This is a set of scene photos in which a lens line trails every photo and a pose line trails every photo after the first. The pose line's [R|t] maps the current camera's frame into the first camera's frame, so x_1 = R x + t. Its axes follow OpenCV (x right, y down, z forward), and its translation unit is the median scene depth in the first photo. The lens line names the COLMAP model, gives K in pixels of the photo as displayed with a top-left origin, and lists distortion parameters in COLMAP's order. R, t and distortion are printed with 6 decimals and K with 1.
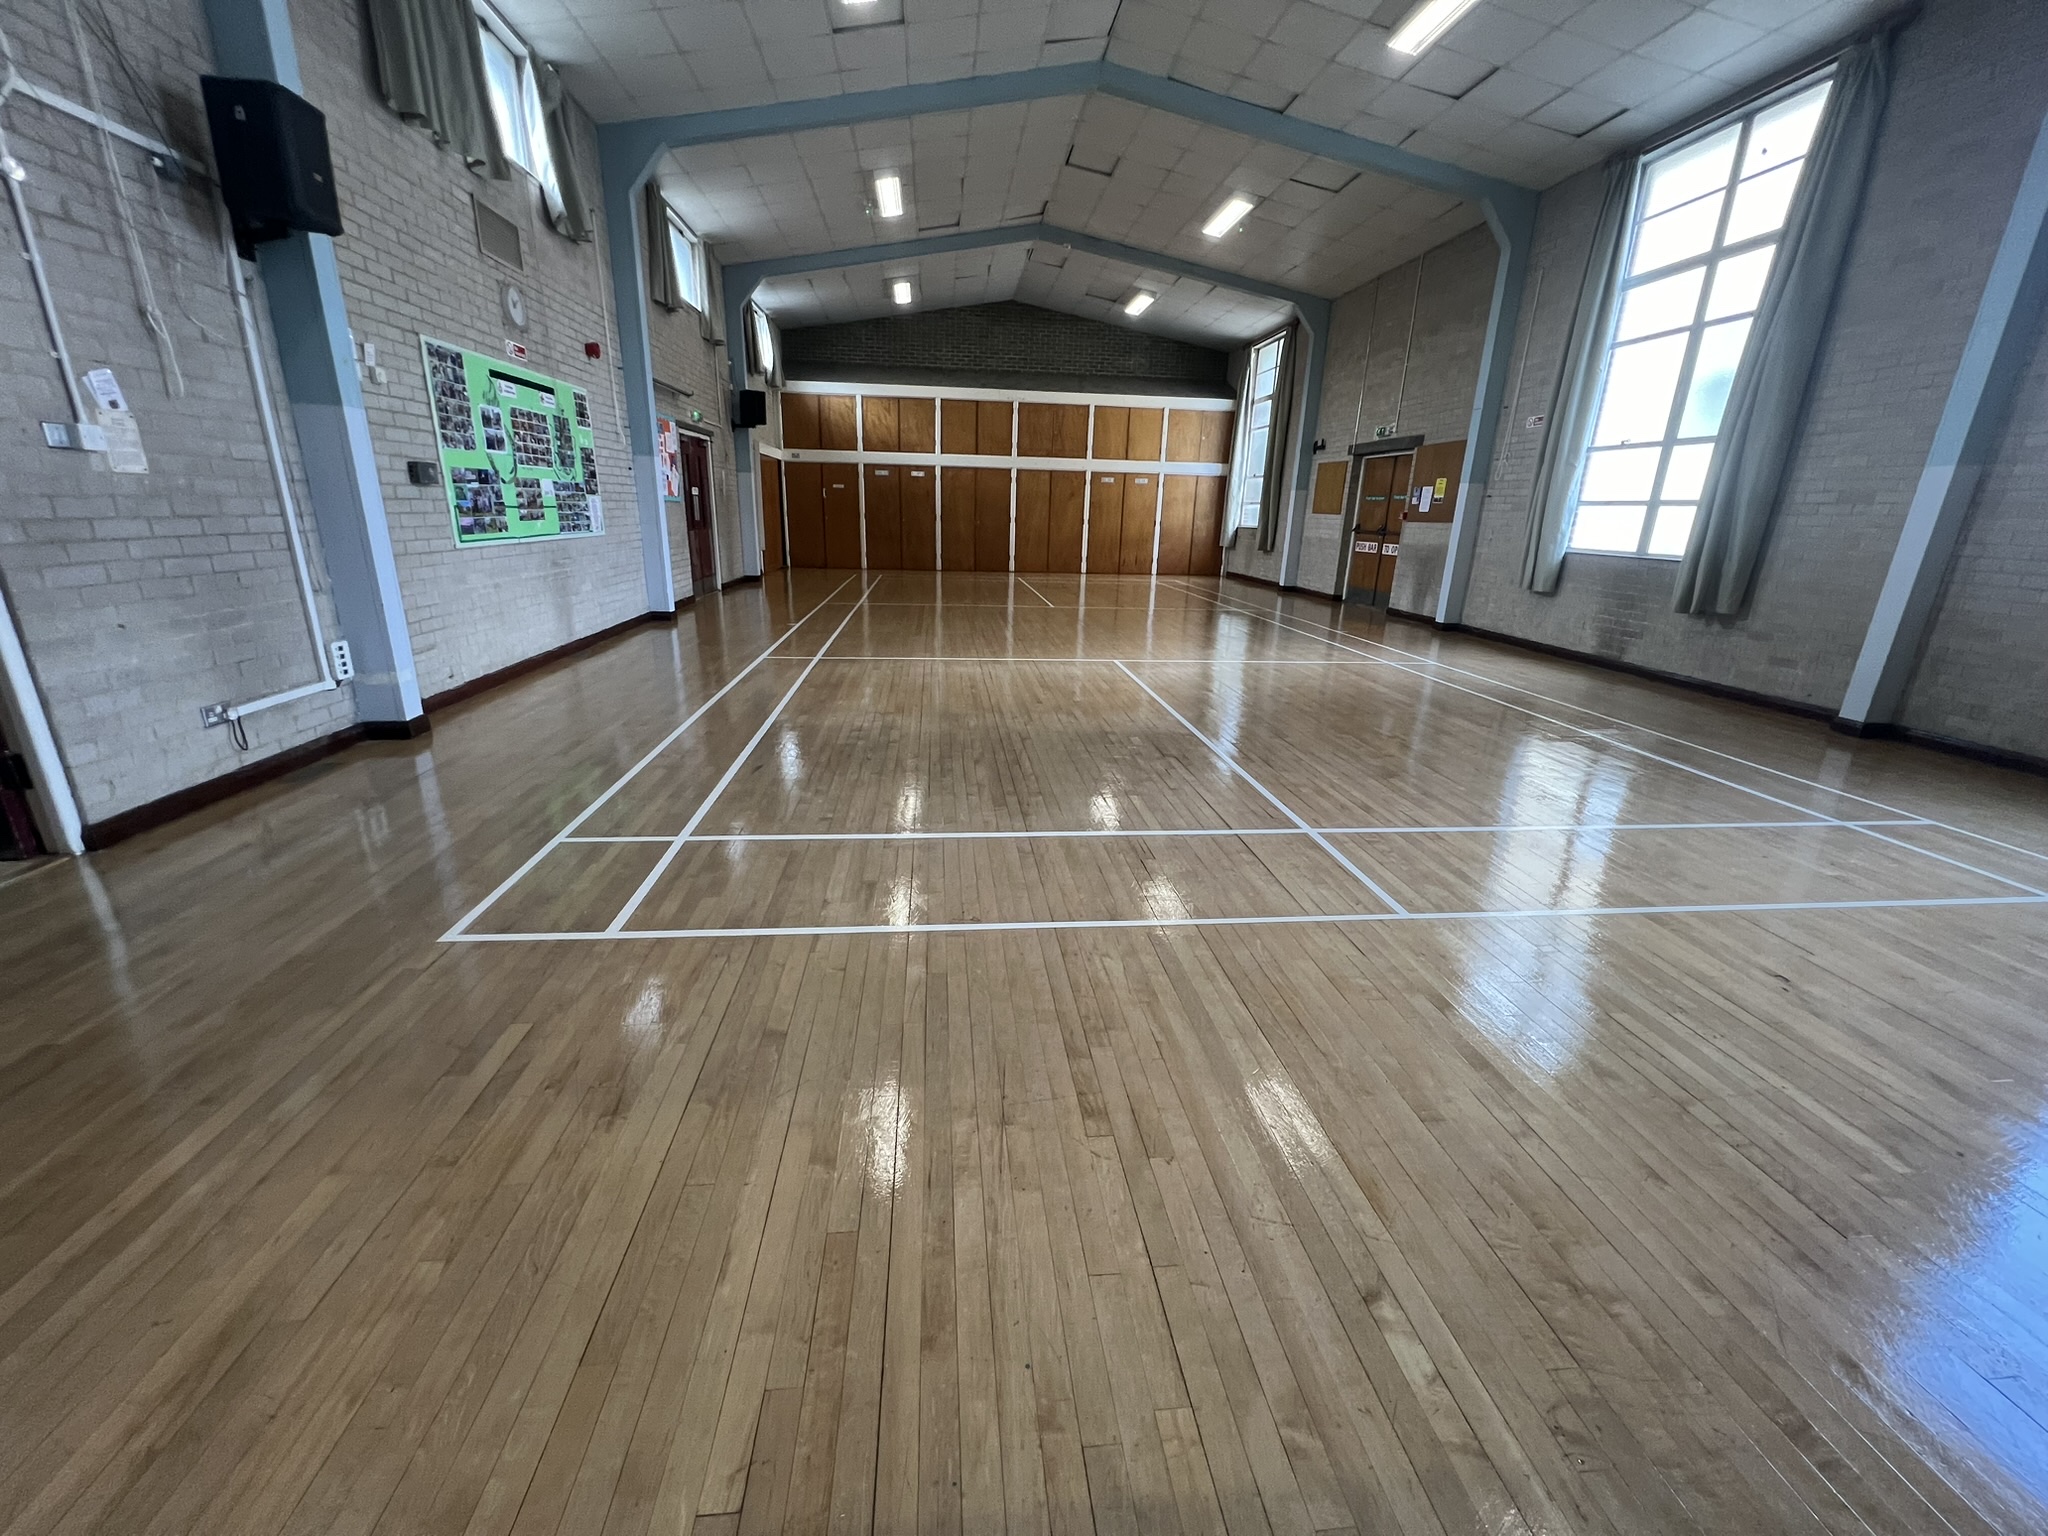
lens RADIAL K [[816.7, 0, 1019.0], [0, 816.7, 764.0], [0, 0, 1]] dist [-0.000949, -0.000044]
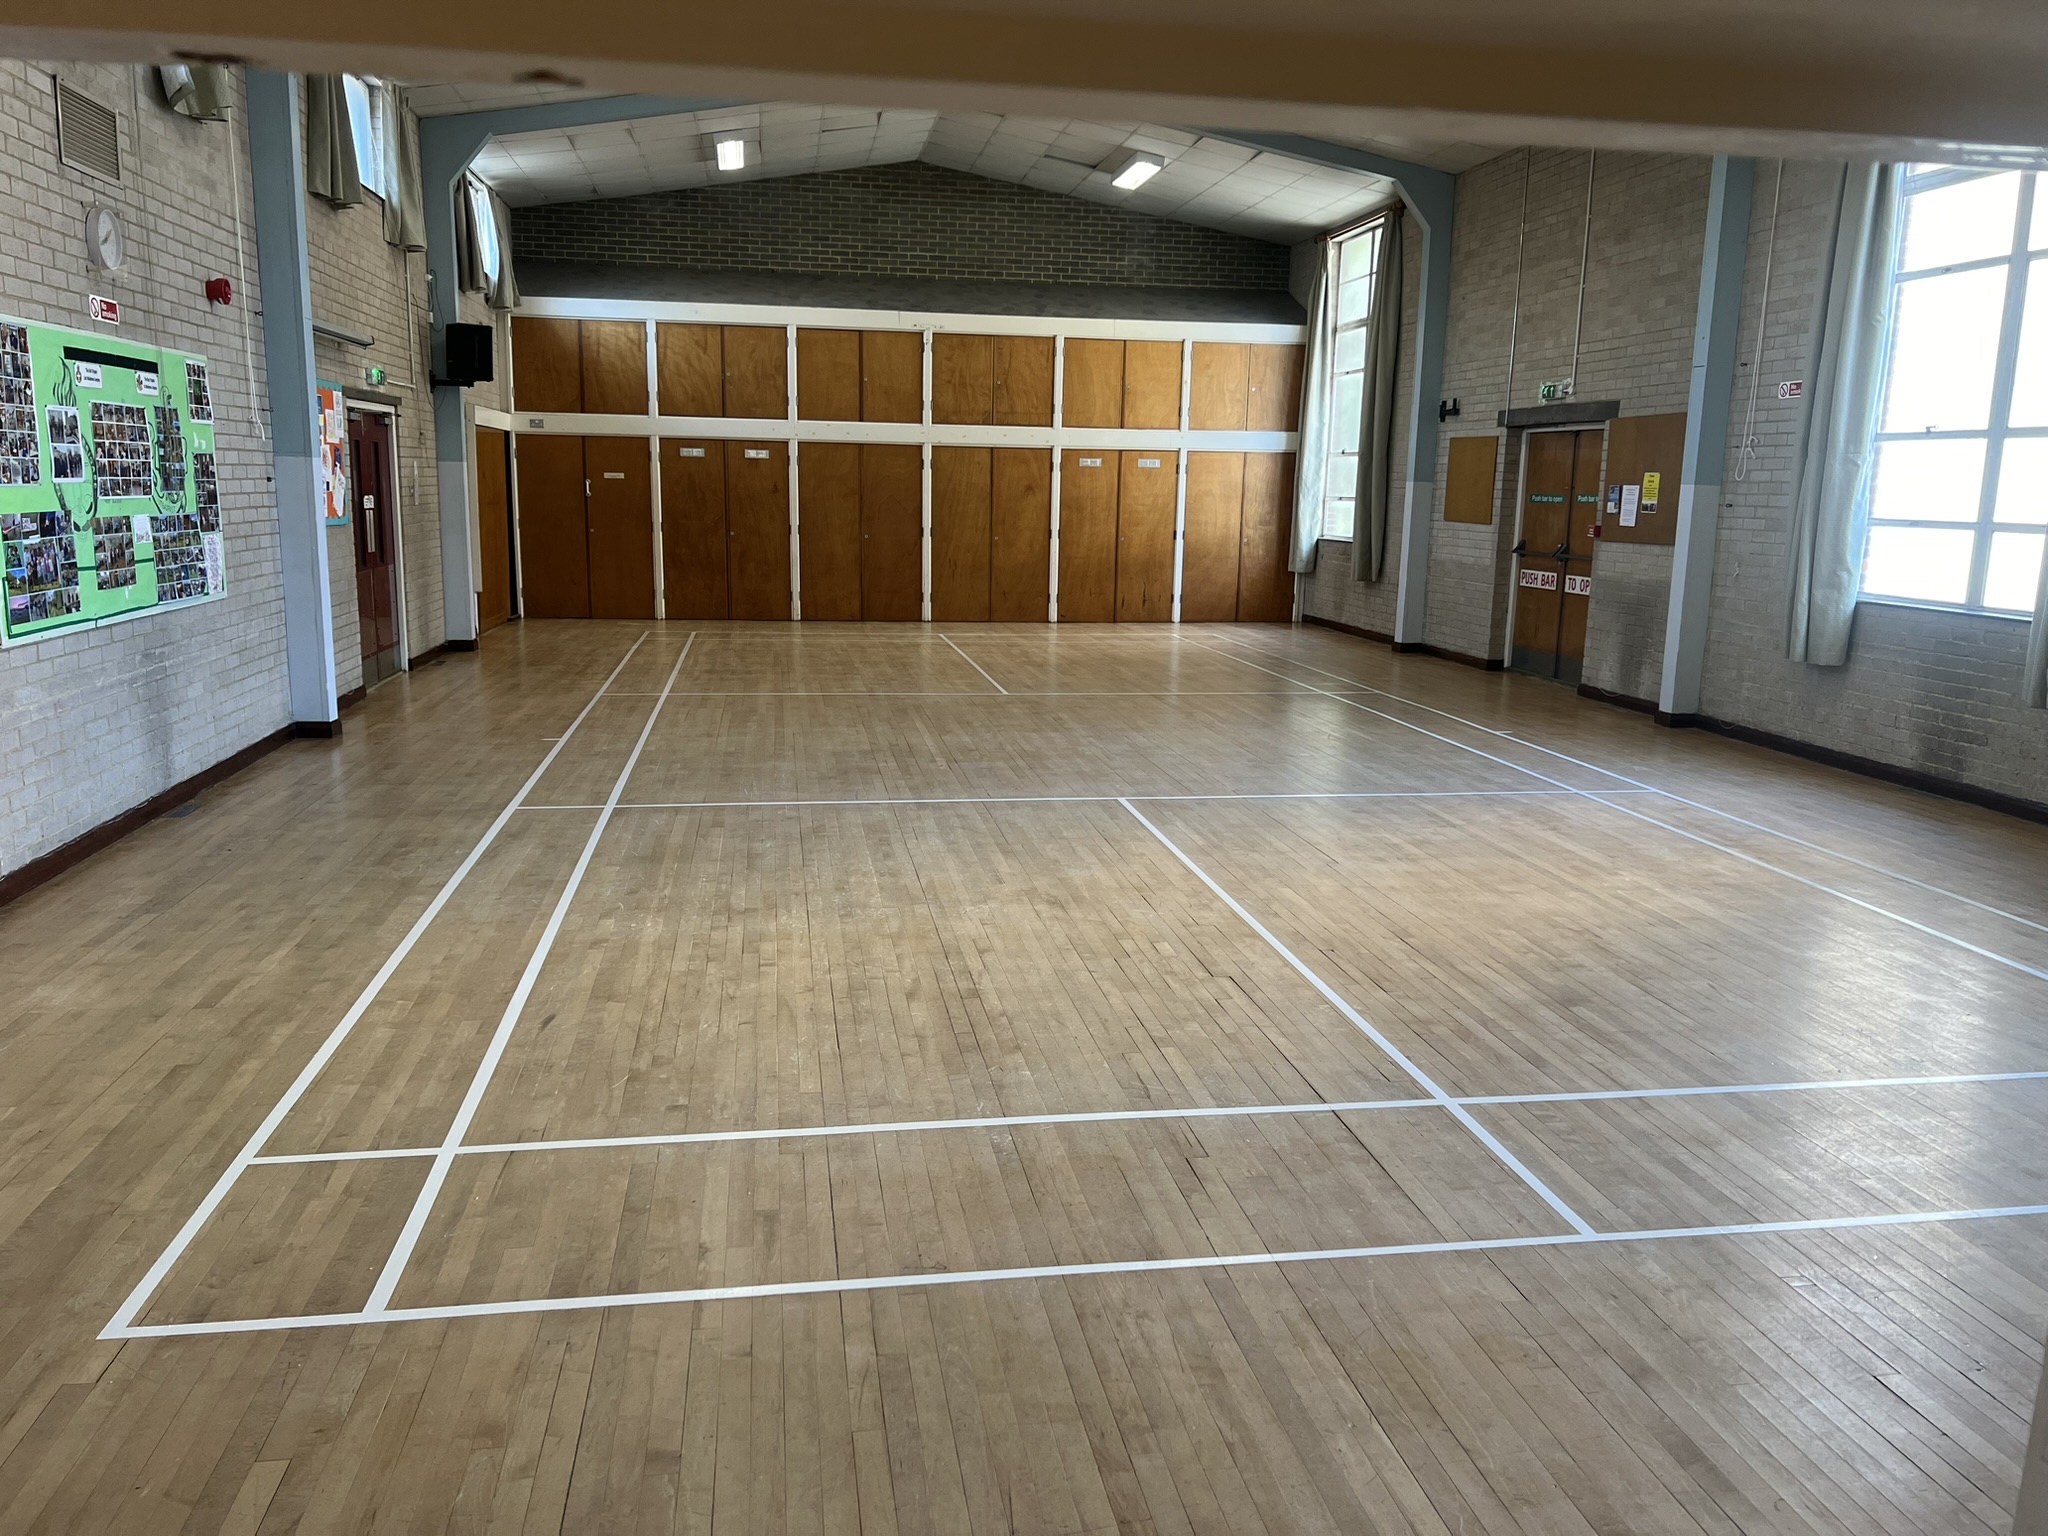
lens RADIAL K [[1537.9, 0, 1022.8], [0, 1537.9, 762.7], [0, 0, 1]] dist [0.060073, -0.067458]
pose [[0.997975, -0.019486, 0.060555, -0.025712], [0.026651, 0.992433, -0.119856, -0.027234], [-0.057761, 0.121228, 0.990943, -0.128338]]
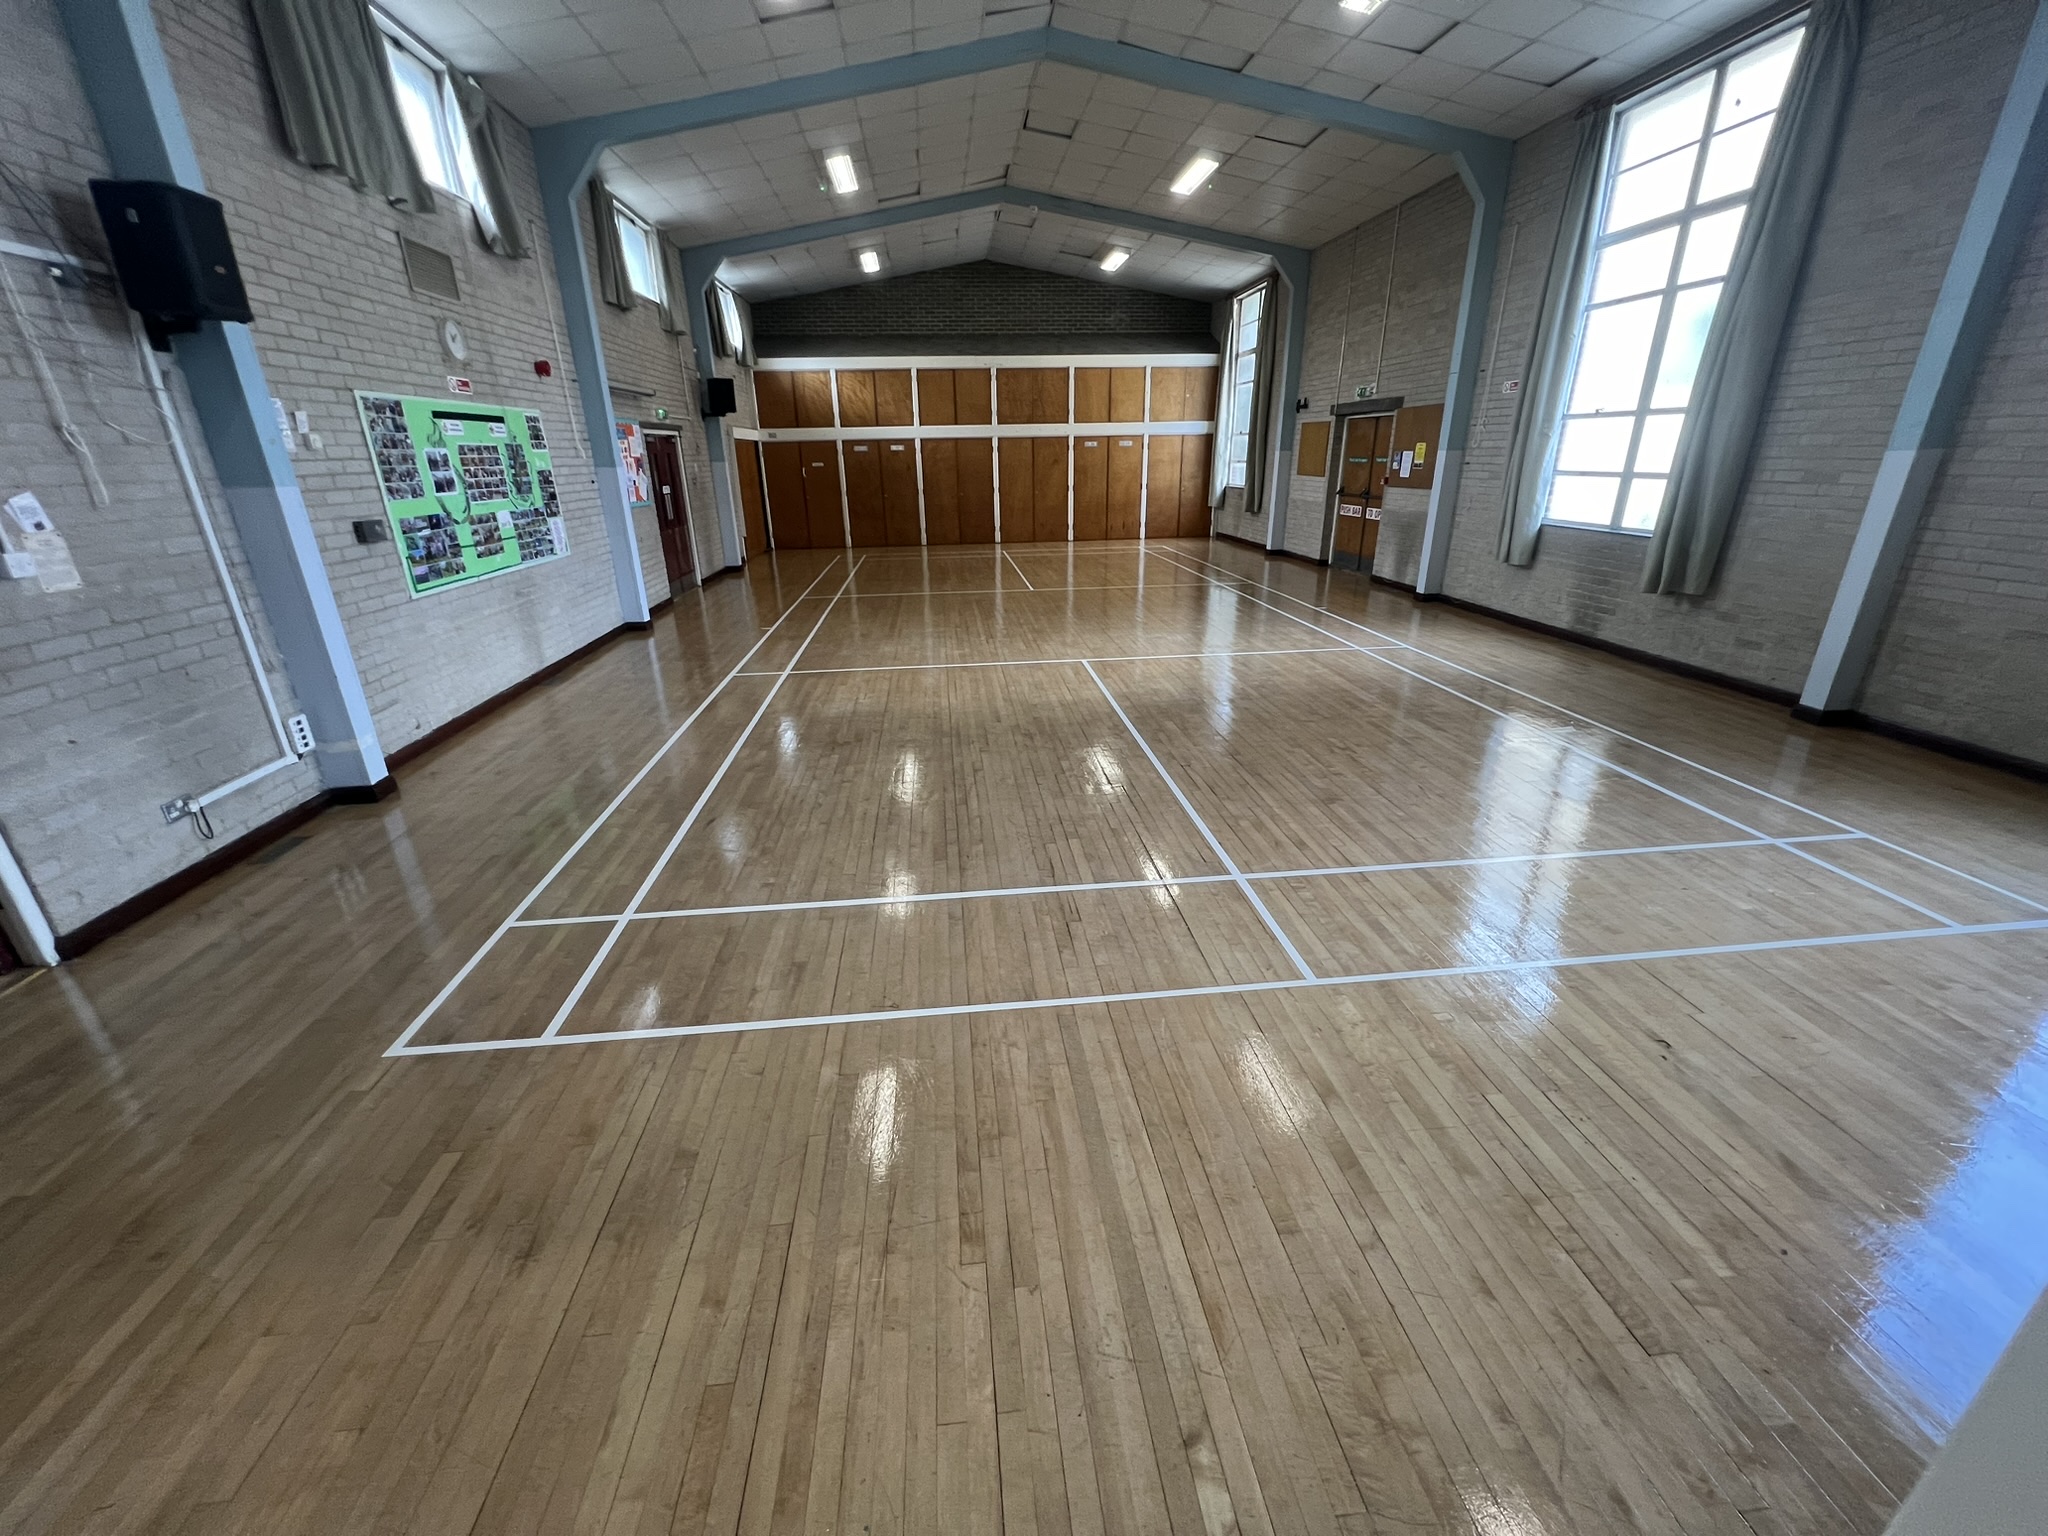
lens RADIAL K [[816.7, 0, 1019.0], [0, 816.7, 764.0], [0, 0, 1]] dist [-0.000949, -0.000044]
pose [[0.998982, -0.041993, -0.016454, 0.064169], [0.042929, 0.997187, 0.061440, -0.083109], [0.013828, -0.062084, 0.997975, -0.010670]]
